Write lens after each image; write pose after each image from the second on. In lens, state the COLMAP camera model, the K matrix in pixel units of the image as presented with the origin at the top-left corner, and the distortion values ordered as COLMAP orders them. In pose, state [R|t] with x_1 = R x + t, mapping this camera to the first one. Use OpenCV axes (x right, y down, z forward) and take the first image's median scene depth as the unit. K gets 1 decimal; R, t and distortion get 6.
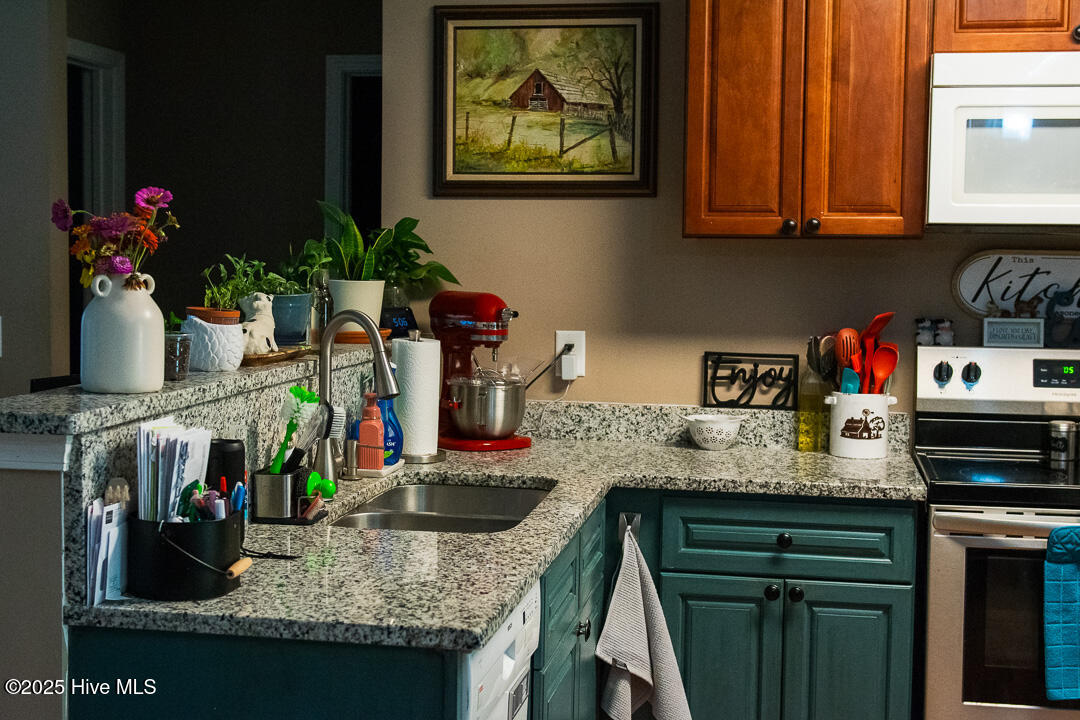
lens RADIAL K [[1548.2, 0, 540.0], [0, 1548.2, 360.0], [0, 0, 1]] dist [0.003285, 0.056165]
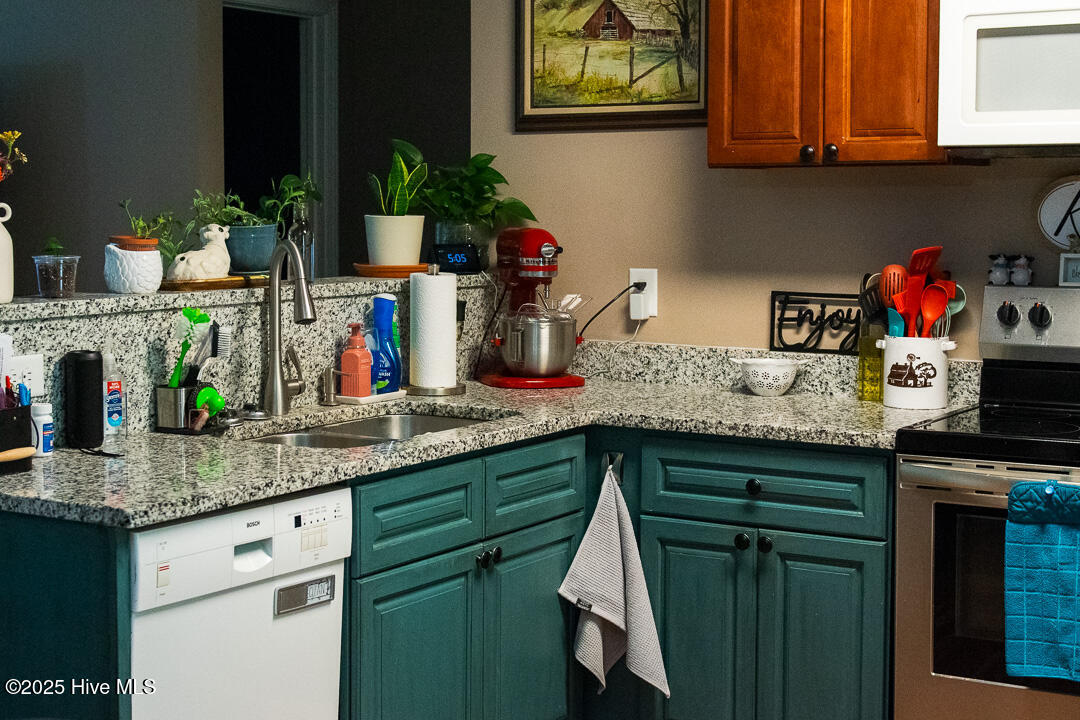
lens RADIAL K [[1813.8, 0, 538.8], [0, 1813.8, 326.3], [0, 0, 1]] dist [0.010991, 0.007704]
pose [[0.924048, 0.014861, -0.381988, 0.411116], [-0.016725, 0.999859, -0.001558, 0.020736], [0.381911, 0.007829, 0.924166, -0.062006]]
